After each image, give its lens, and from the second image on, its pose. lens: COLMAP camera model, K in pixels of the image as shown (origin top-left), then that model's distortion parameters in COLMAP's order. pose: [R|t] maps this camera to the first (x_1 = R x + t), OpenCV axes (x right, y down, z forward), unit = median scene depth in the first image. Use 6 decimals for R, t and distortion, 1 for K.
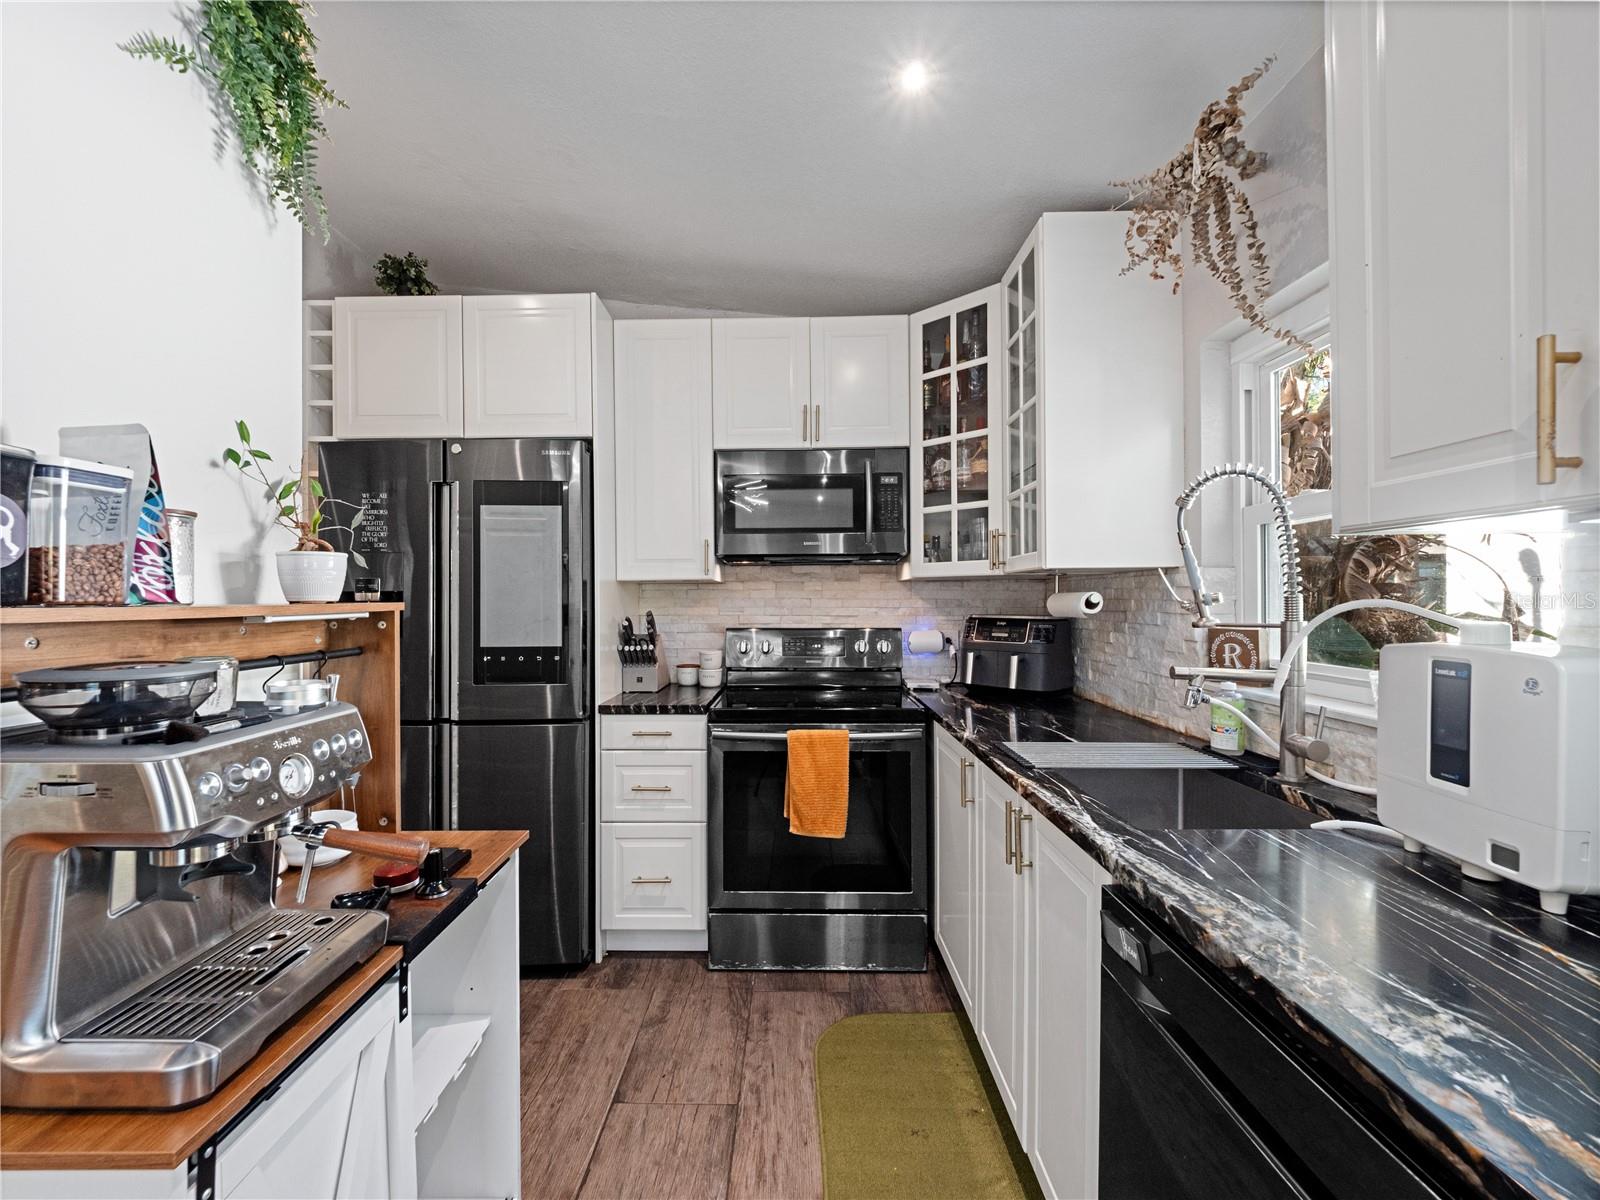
lens RADIAL K [[683.7, 0, 768.5], [0, 683.7, 602.3], [0, 0, 1]] dist [0.000637, 0.000060]
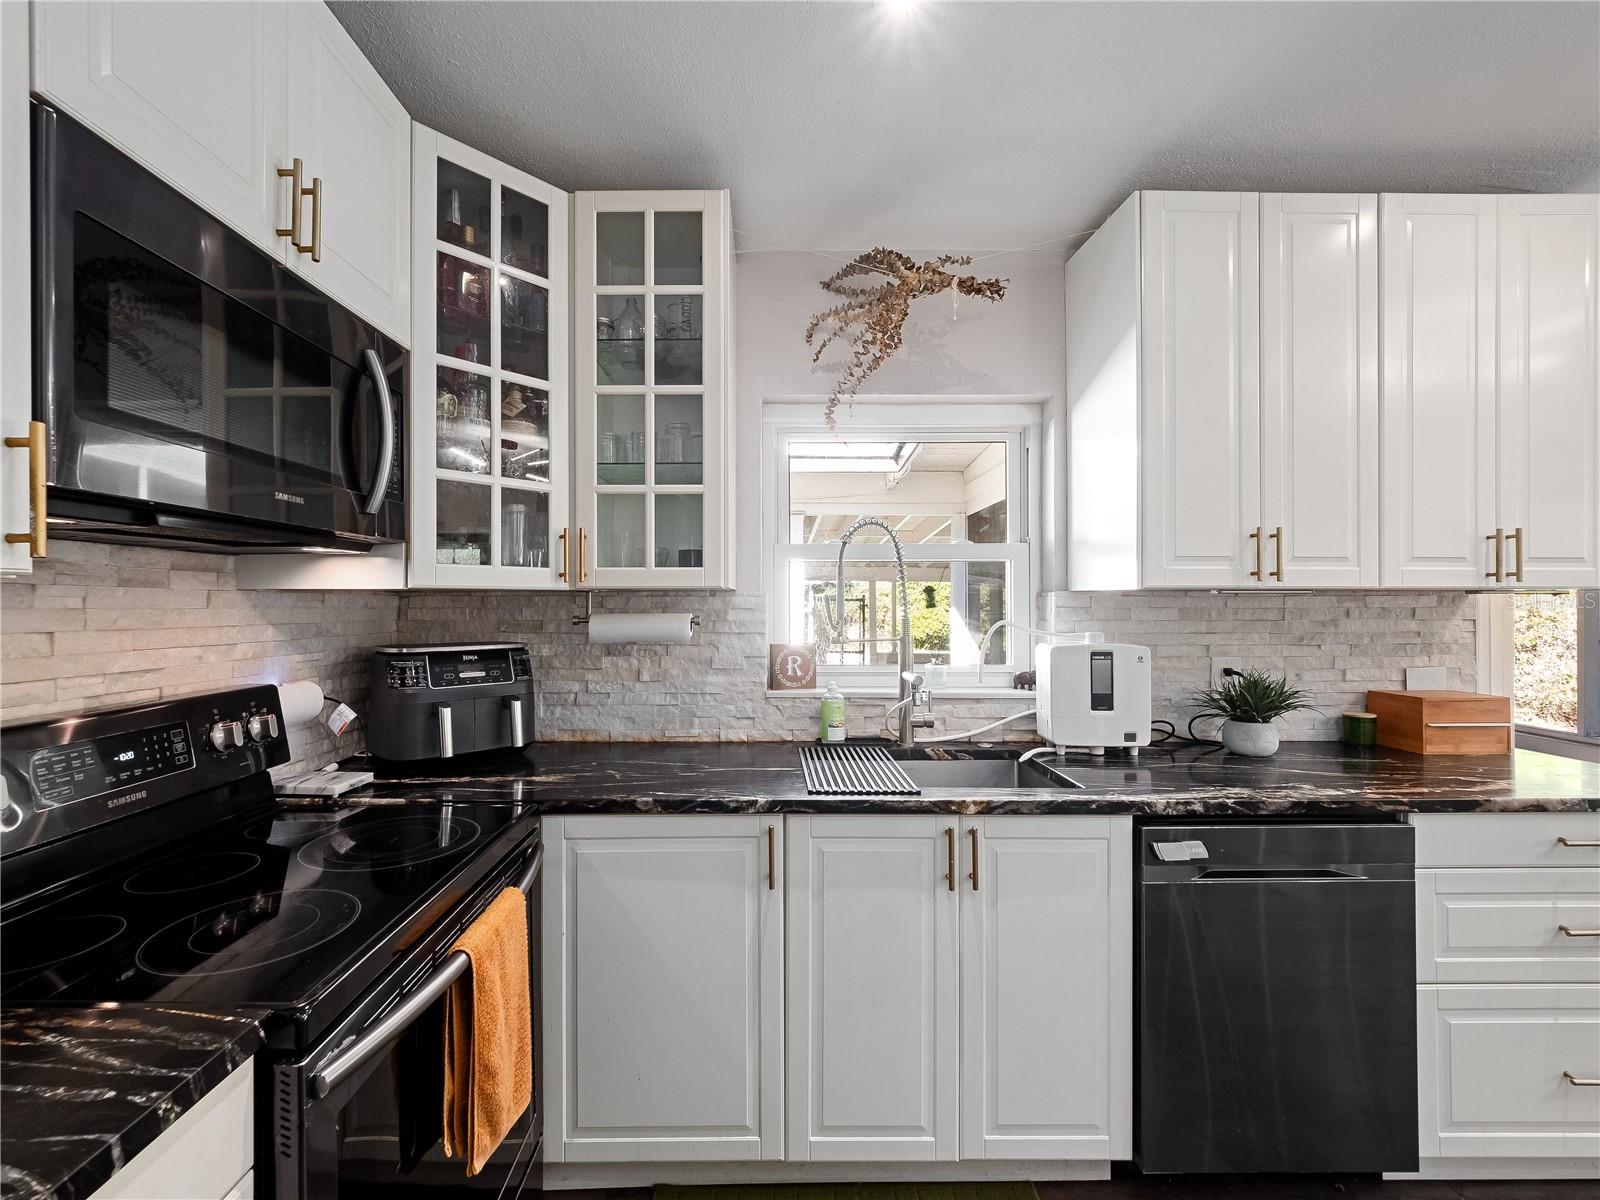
lens RADIAL K [[683.7, 0, 768.5], [0, 683.7, 602.3], [0, 0, 1]] dist [0.000637, 0.000060]
pose [[-0.036704, 0.005693, 0.999310, -0.380952], [0.004884, 0.999973, -0.005517, -0.020872], [-0.999314, 0.004678, -0.036730, 0.770539]]
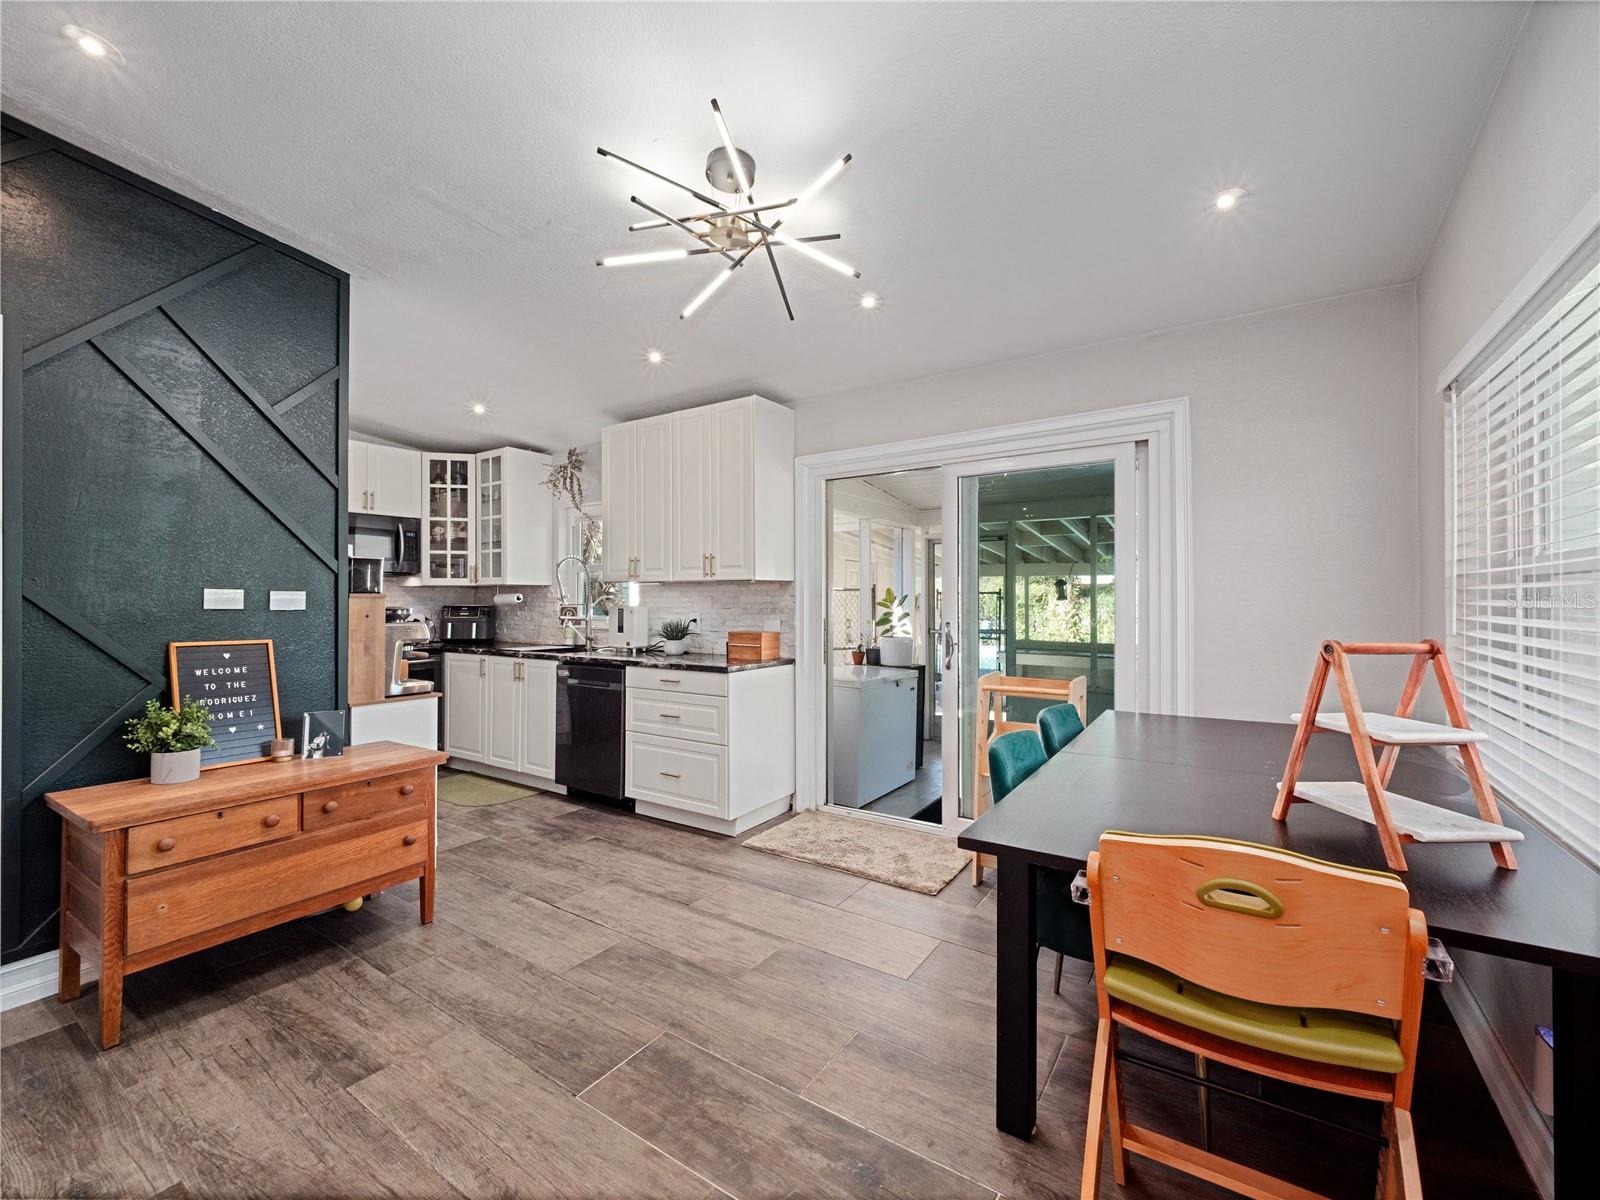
lens RADIAL K [[675.1, 0, 800.0], [0, 675.1, 600.0], [0, 0, 1]] dist [0.000160, -0.000002]
pose [[0.516329, 0.005614, 0.856372, -0.945385], [0.000483, 0.999976, -0.006846, 0.021501], [-0.856390, 0.003949, 0.516314, -0.989352]]
